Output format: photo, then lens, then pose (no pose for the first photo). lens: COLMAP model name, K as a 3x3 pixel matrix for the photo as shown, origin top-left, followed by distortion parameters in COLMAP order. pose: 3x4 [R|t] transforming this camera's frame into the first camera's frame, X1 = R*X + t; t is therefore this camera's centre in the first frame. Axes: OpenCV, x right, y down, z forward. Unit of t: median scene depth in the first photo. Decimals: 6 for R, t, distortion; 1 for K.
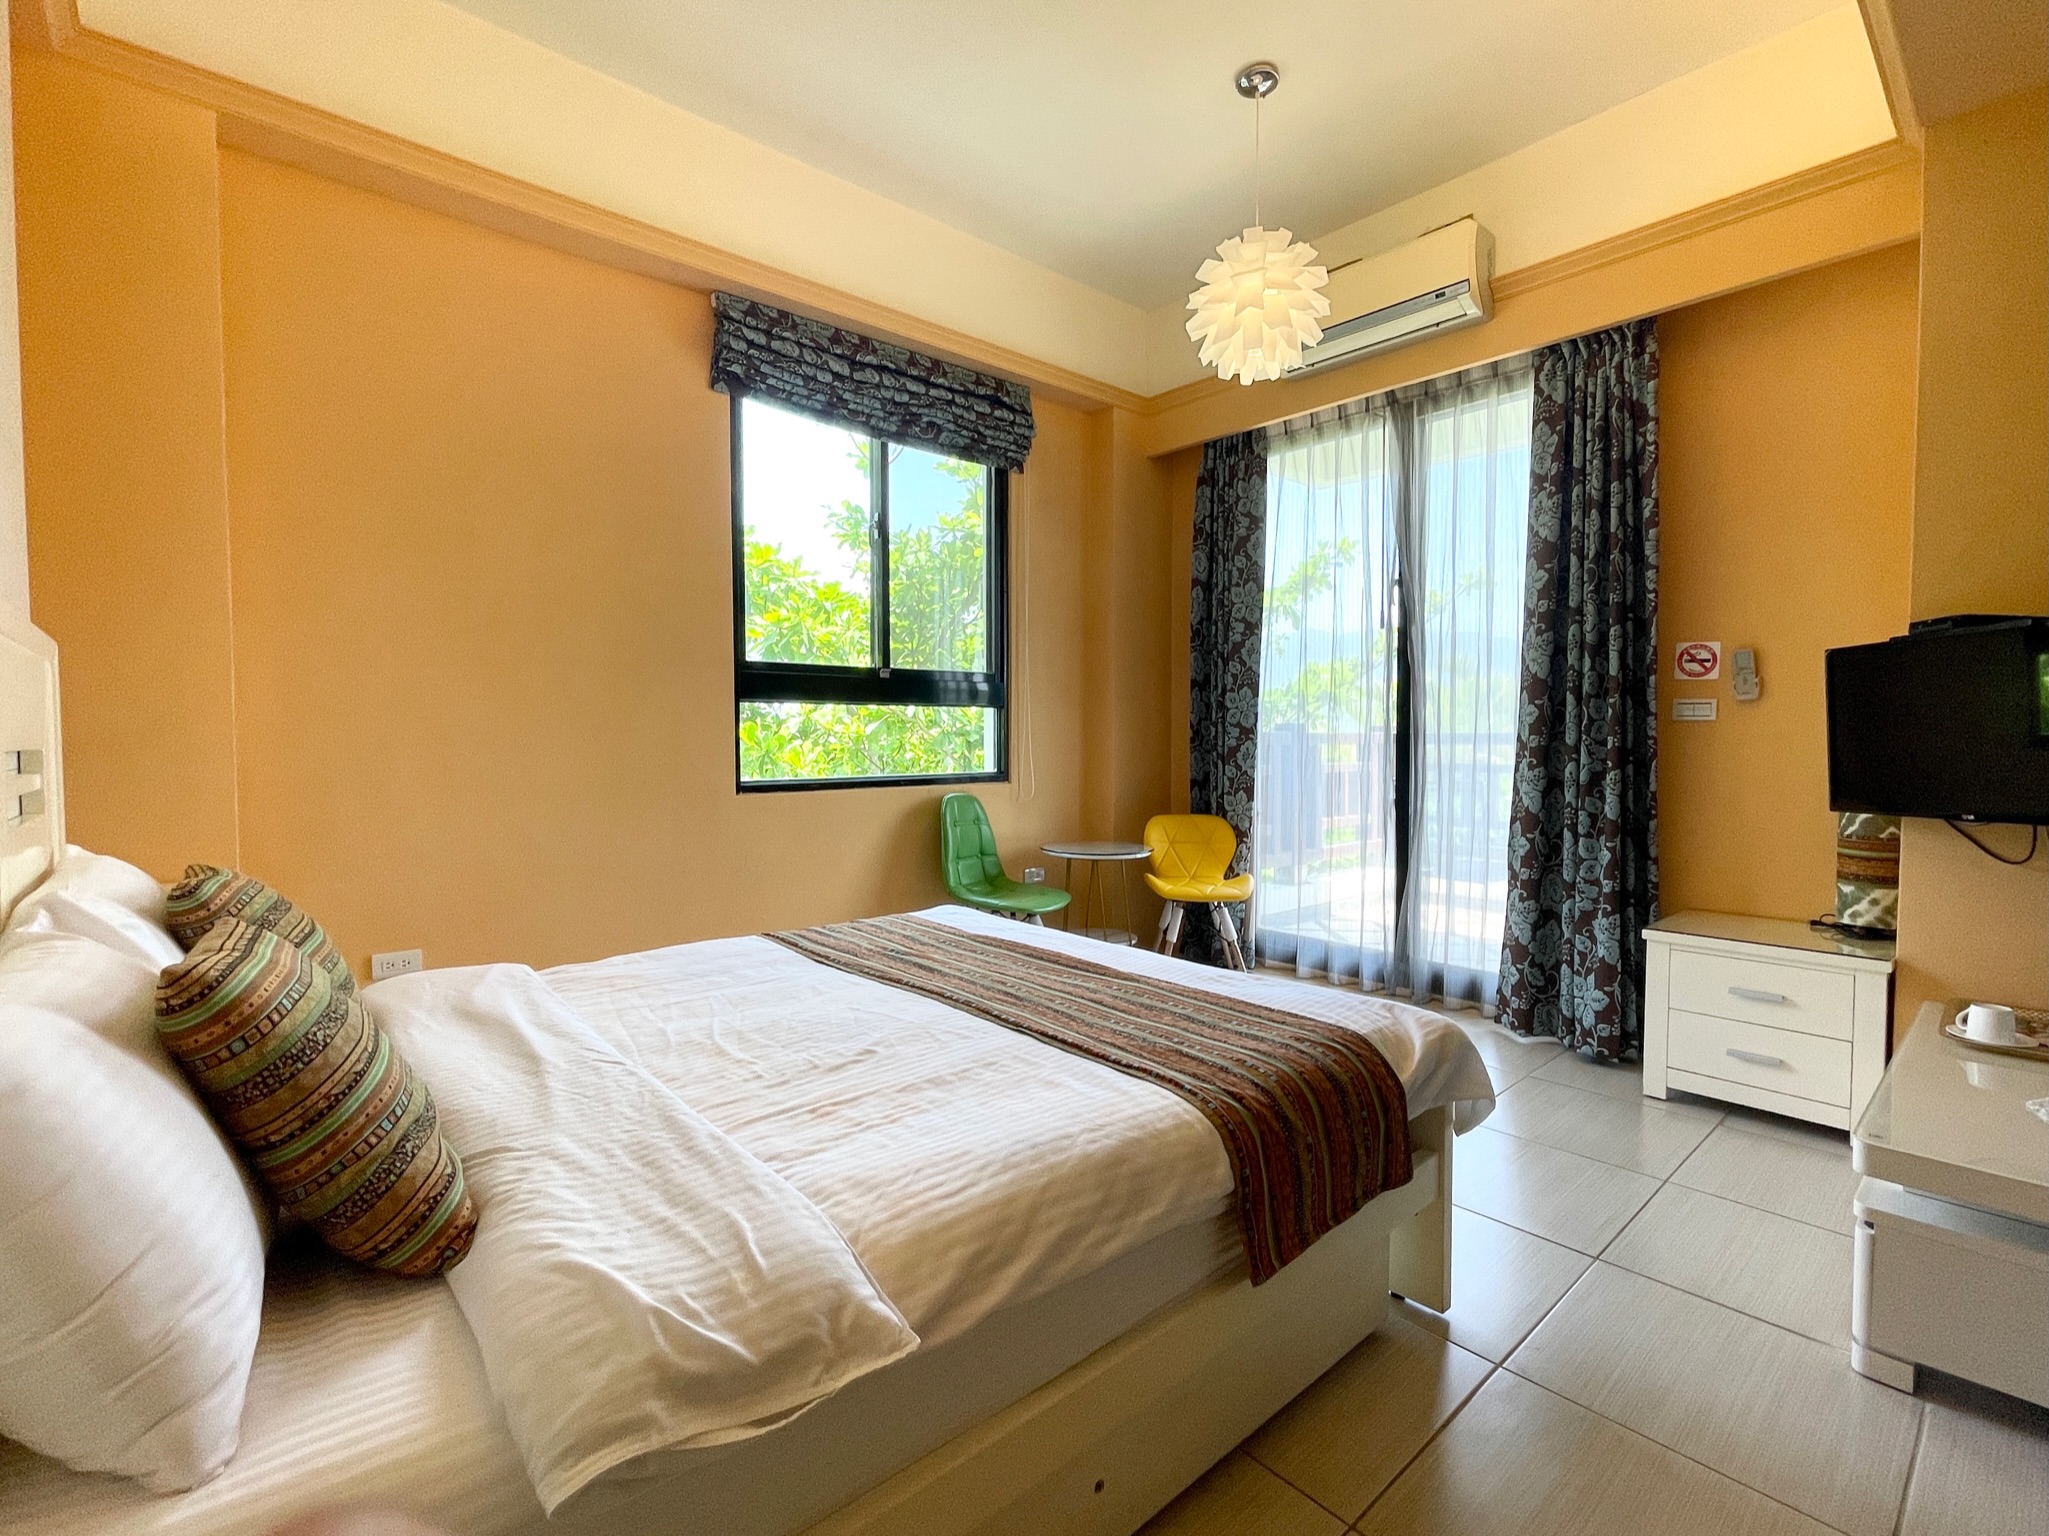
lens RADIAL K [[927.7, 0, 1009.2], [0, 927.7, 762.5], [0, 0, 1]] dist [-0.007406, 0.001054]
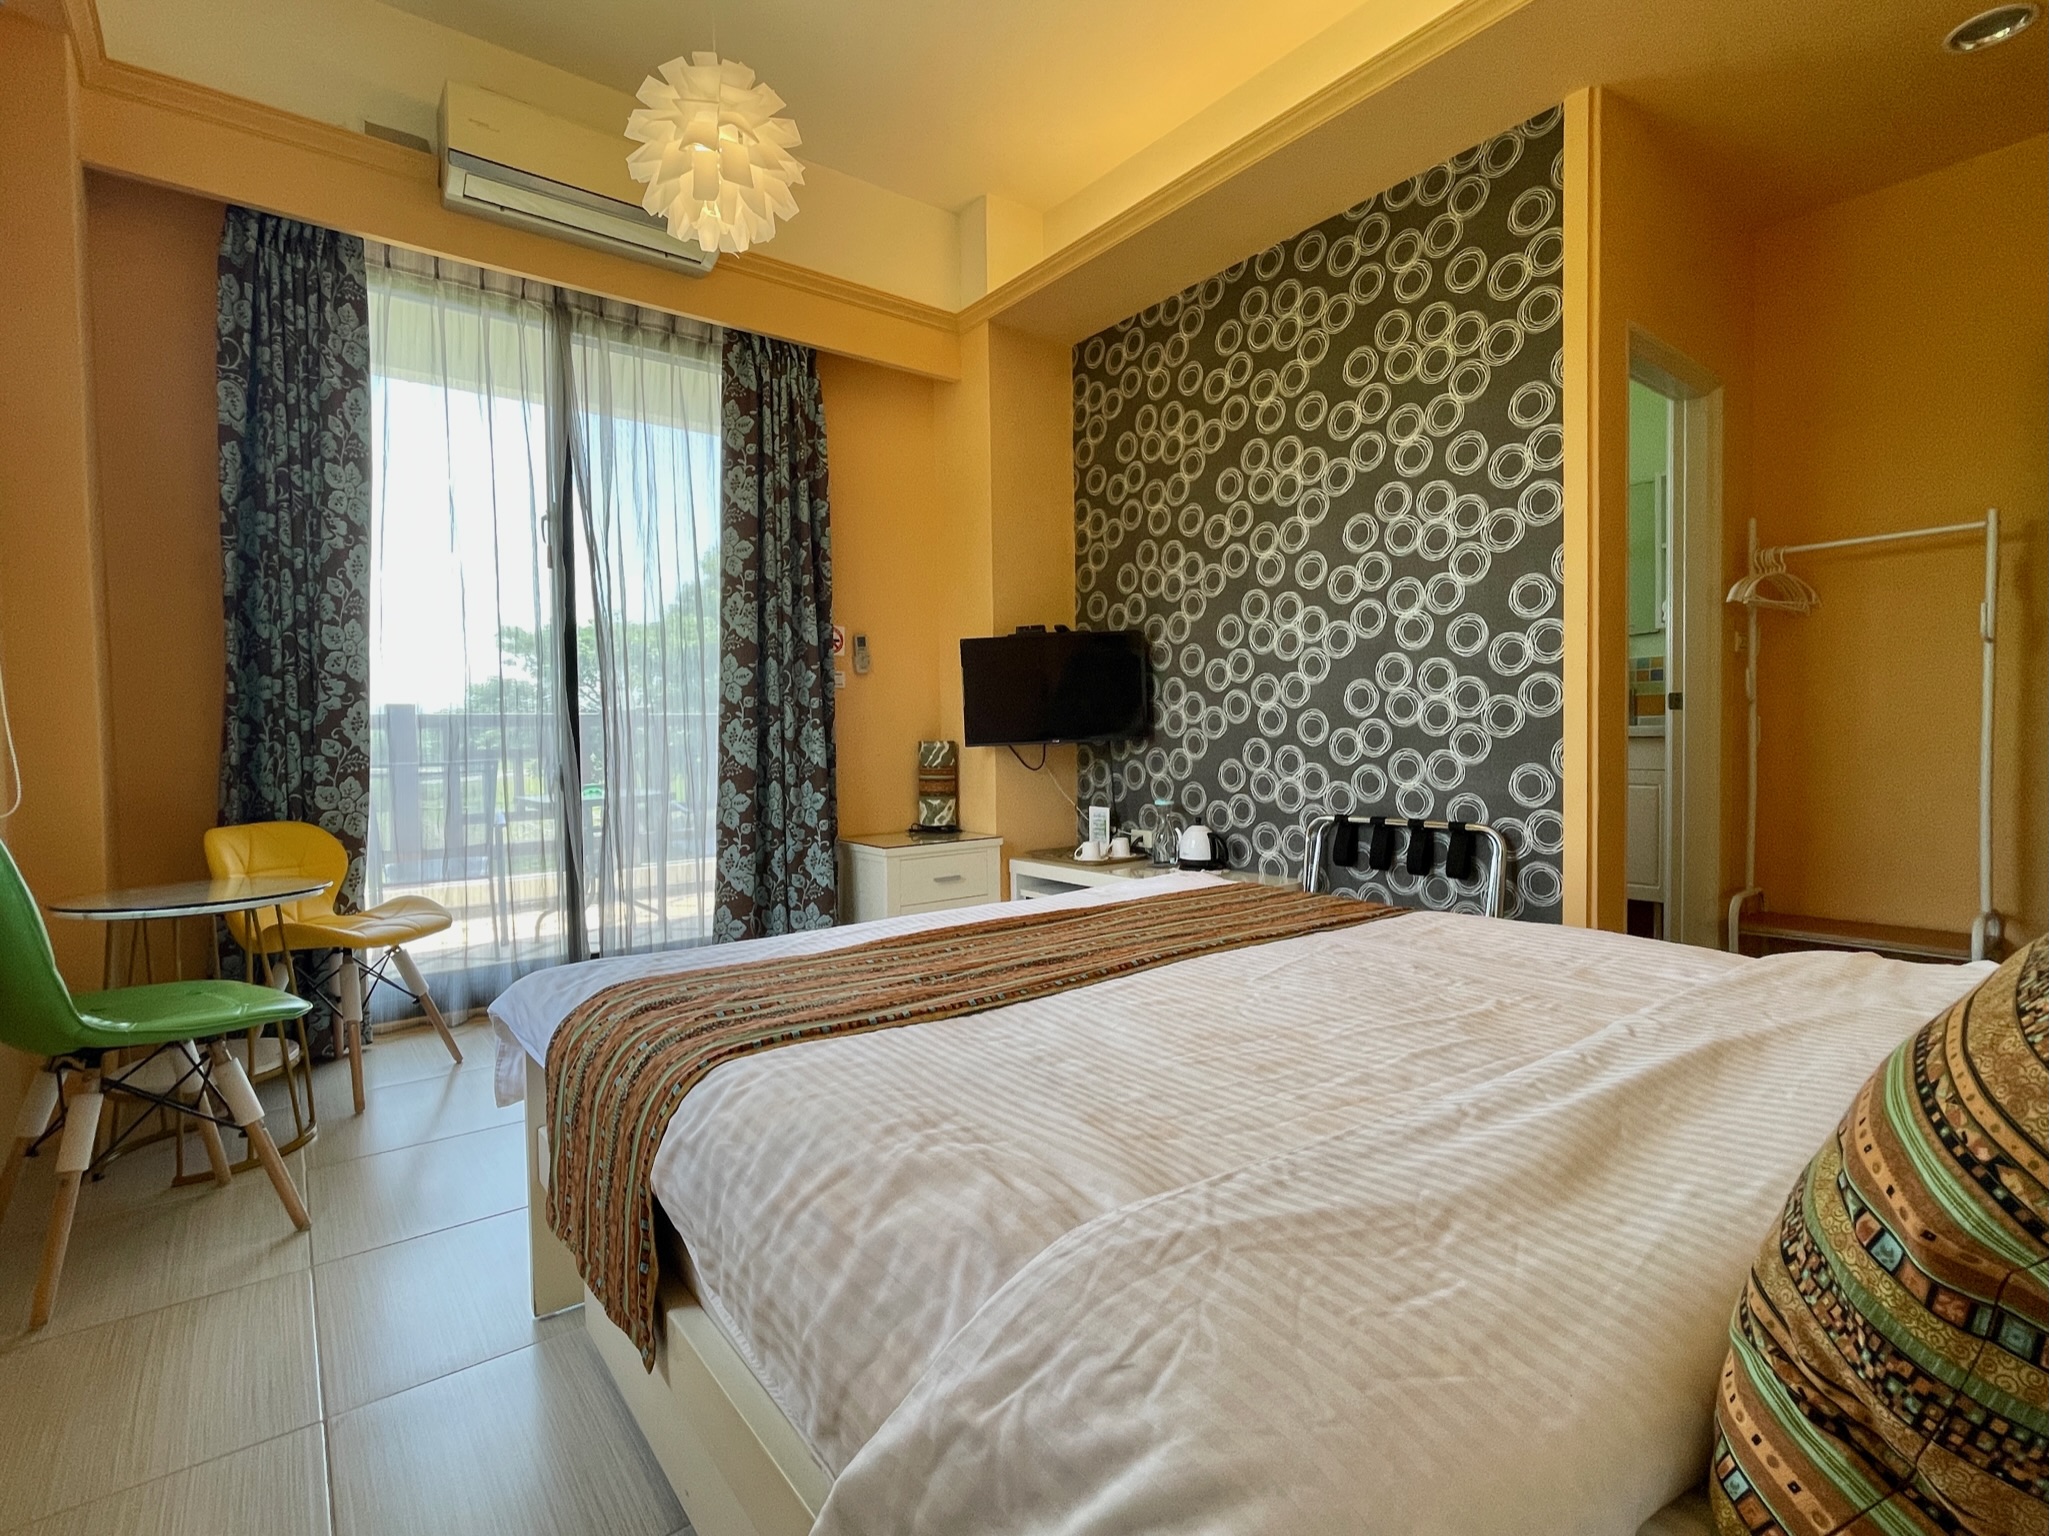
lens RADIAL K [[973.2, 0, 1018.8], [0, 973.2, 772.5], [0, 0, 1]] dist [-0.006216, -0.000166]
pose [[0.066148, -0.037080, 0.997121, -0.606916], [0.047088, 0.998312, 0.034000, 0.039506], [-0.996698, 0.044704, 0.067782, 0.715488]]
